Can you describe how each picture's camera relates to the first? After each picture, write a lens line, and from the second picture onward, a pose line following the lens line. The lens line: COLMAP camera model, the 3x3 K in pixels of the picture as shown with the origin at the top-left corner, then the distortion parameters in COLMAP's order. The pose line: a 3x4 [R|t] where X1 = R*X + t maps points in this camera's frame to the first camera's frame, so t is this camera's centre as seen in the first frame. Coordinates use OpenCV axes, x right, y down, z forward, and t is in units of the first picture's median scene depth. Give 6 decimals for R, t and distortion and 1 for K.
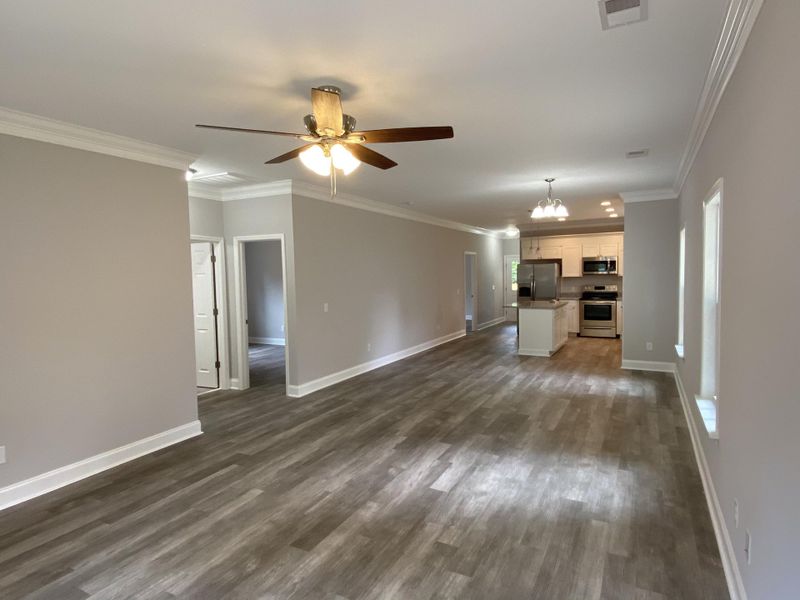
lens RADIAL K [[452.8, 0, 386.7], [0, 452.8, 299.0], [0, 0, 1]] dist [0.068348, -0.077055]
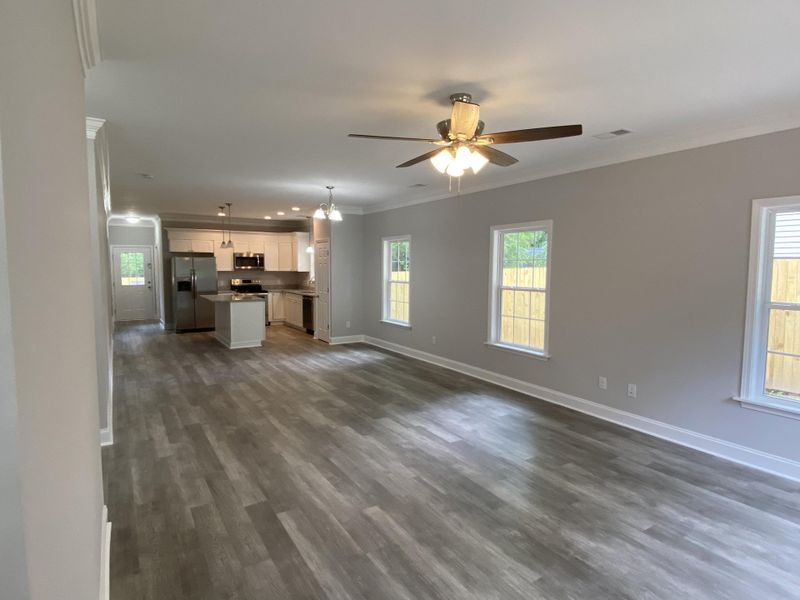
lens RADIAL K [[452.8, 0, 386.7], [0, 452.8, 299.0], [0, 0, 1]] dist [0.068348, -0.077055]
pose [[0.494737, -0.043829, 0.867937, -0.831051], [0.034325, 0.998934, 0.030878, -0.011081], [-0.868365, 0.014515, 0.495714, 0.433471]]
